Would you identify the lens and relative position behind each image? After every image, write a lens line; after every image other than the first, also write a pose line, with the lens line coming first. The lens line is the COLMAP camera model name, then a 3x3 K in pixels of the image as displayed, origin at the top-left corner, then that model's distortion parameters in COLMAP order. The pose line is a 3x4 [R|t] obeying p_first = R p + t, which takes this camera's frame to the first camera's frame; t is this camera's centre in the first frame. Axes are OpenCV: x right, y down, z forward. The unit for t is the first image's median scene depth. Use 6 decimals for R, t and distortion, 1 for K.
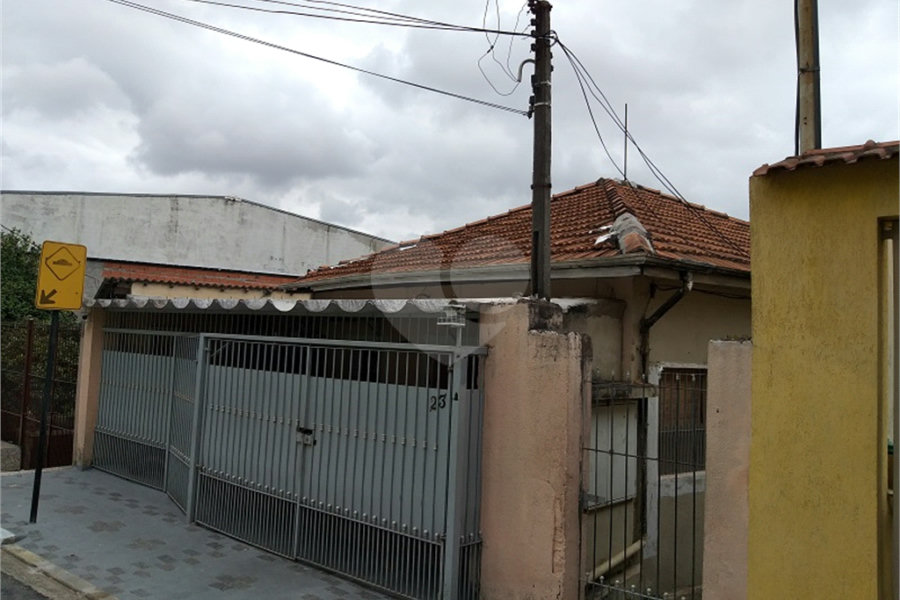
lens RADIAL K [[705.1, 0, 463.6], [0, 705.1, 282.5], [0, 0, 1]] dist [0.072695, -0.130284]
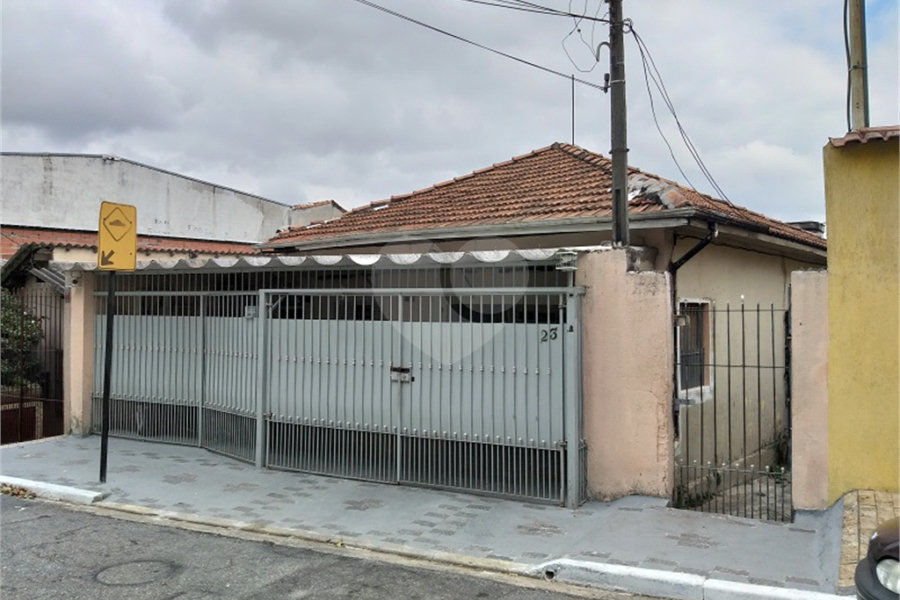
lens RADIAL K [[705.1, 0, 463.6], [0, 705.1, 282.5], [0, 0, 1]] dist [0.072695, -0.130284]
pose [[0.972673, -0.033244, 0.229788, -0.363110], [0.020812, 0.998196, 0.056316, 0.009730], [-0.231246, -0.049995, 0.971610, -0.094034]]
